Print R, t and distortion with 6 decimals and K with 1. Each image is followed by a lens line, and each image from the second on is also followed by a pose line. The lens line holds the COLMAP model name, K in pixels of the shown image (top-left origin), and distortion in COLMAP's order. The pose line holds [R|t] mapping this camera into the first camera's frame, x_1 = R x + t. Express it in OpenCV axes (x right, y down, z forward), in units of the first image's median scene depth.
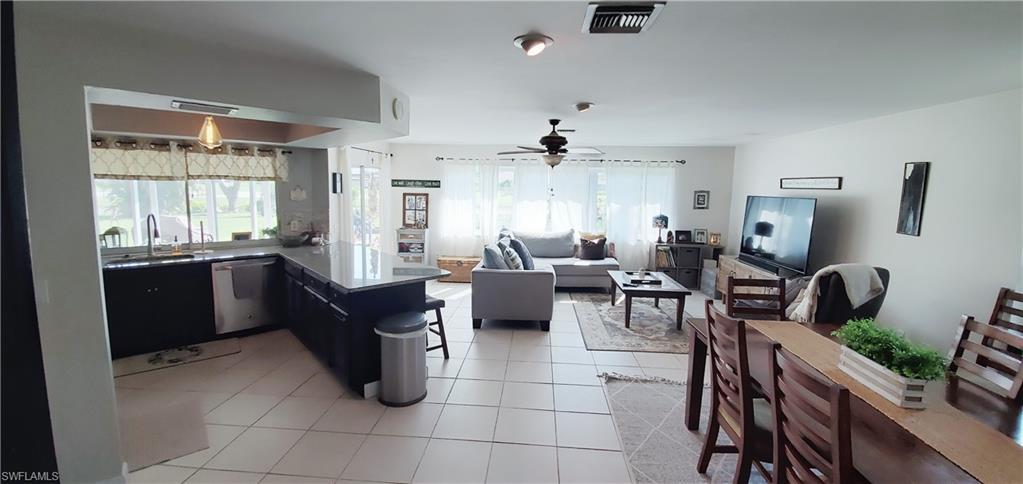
lens RADIAL K [[401.6, 0, 510.1], [0, 401.6, 228.7], [0, 0, 1]] dist [-0.006974, -0.000238]
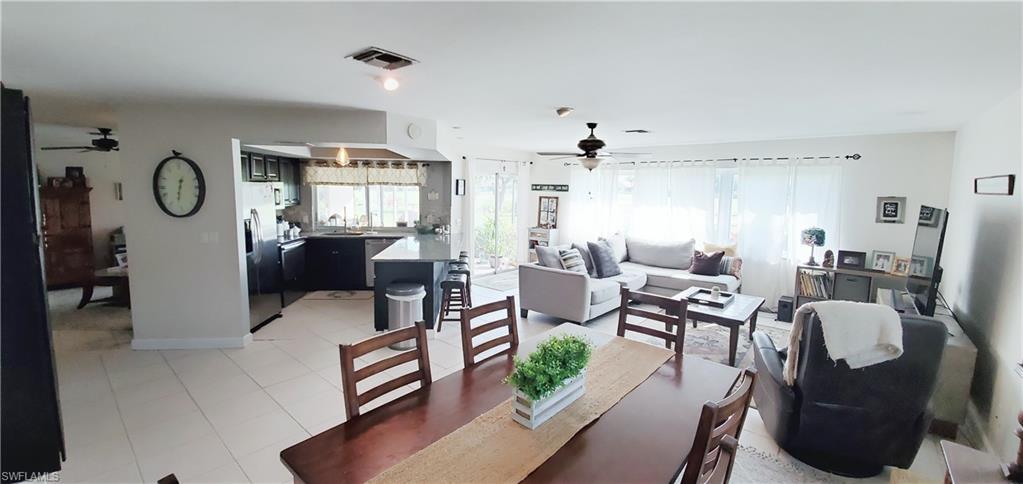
lens RADIAL K [[401.6, 0, 510.1], [0, 401.6, 228.7], [0, 0, 1]] dist [-0.006974, -0.000238]
pose [[0.803706, 0.057246, -0.592267, 0.470491], [-0.064884, 0.997857, 0.008402, -0.002993], [0.591479, 0.031676, 0.805698, 0.066735]]
